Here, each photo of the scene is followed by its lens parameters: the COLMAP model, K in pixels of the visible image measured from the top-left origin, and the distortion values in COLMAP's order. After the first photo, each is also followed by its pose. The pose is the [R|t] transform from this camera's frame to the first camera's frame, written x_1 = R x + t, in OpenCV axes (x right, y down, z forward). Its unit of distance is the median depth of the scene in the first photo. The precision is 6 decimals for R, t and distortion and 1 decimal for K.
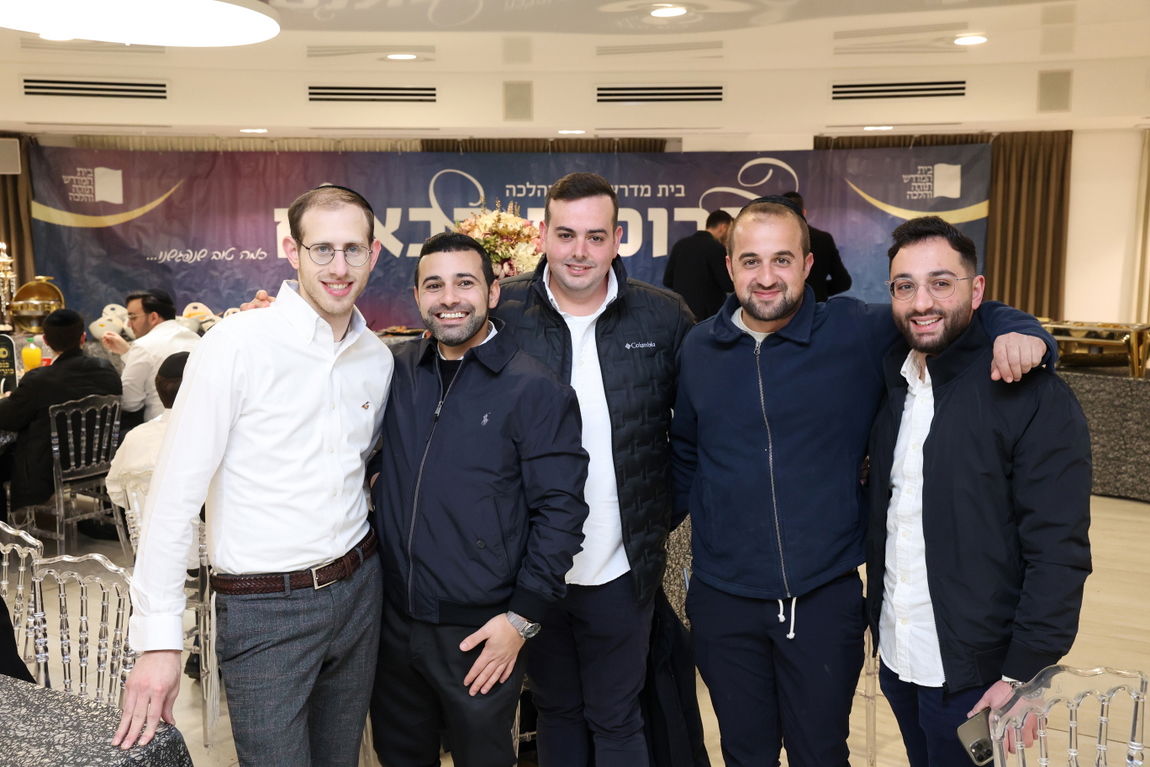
lens RADIAL K [[1146.5, 0, 567.7], [0, 1146.5, 380.4], [0, 0, 1]] dist [0.026781, 0.000000]
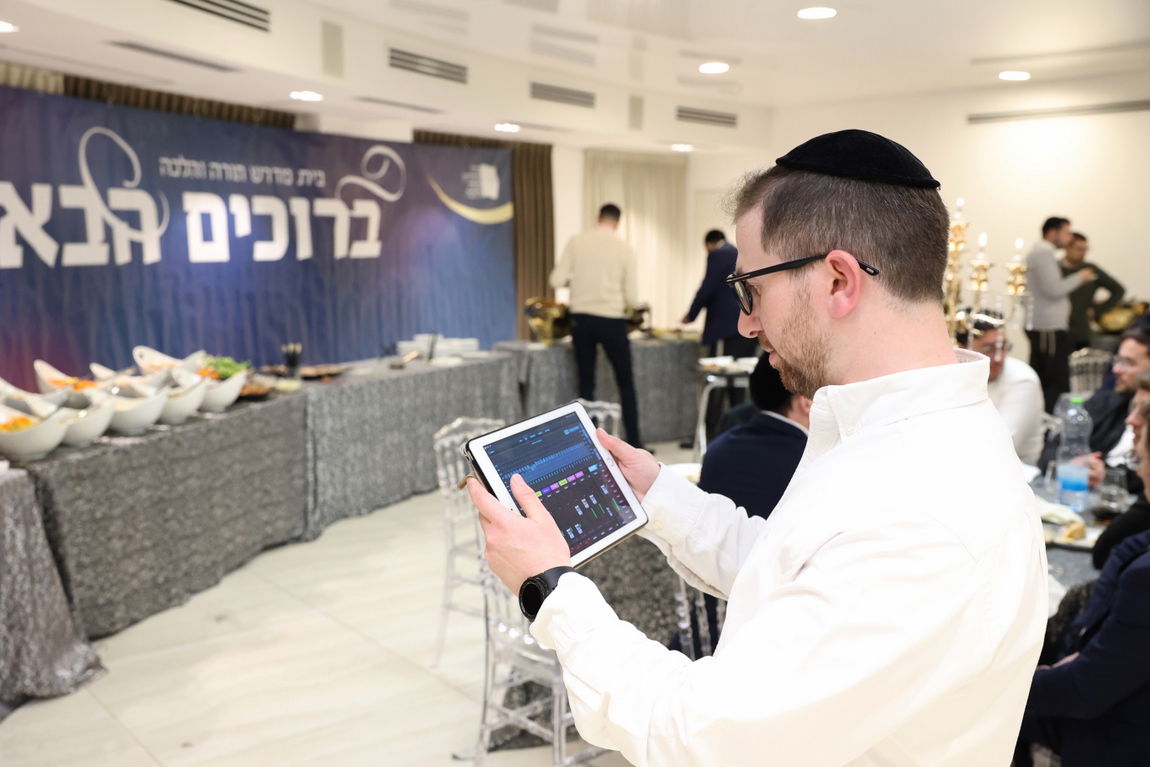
lens RADIAL K [[1146.5, 0, 571.2], [0, 1146.5, 386.2], [0, 0, 1]] dist [0.026781, 0.000000]
pose [[0.381853, -0.119941, 0.916407, -0.624721], [0.117953, 0.989760, 0.080392, -0.062817], [-0.916665, 0.077395, 0.392090, 0.527348]]
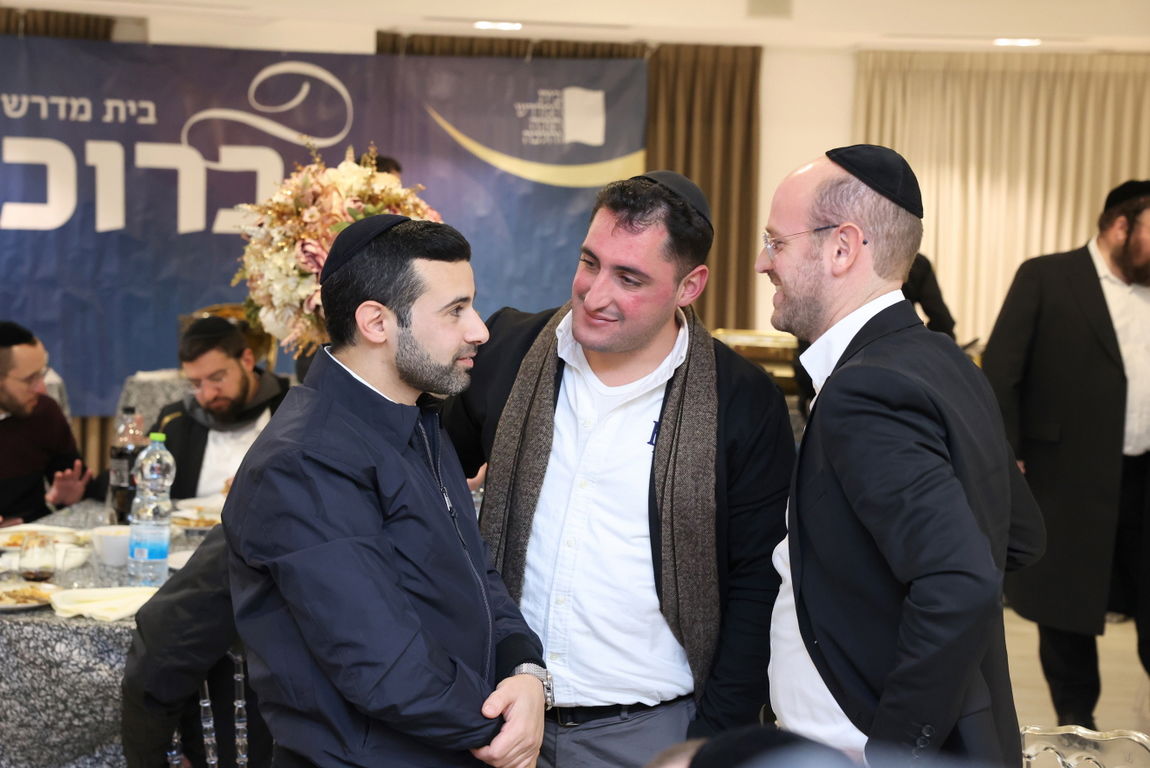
lens RADIAL K [[2078.2, 0, 577.3], [0, 2078.2, 384.4], [0, 0, 1]] dist [0.207435, 0.000000]
pose [[0.898580, -0.018477, 0.438420, -0.166565], [0.033750, 0.999064, -0.027070, 0.000831], [-0.437510, 0.039121, 0.898362, -0.001080]]
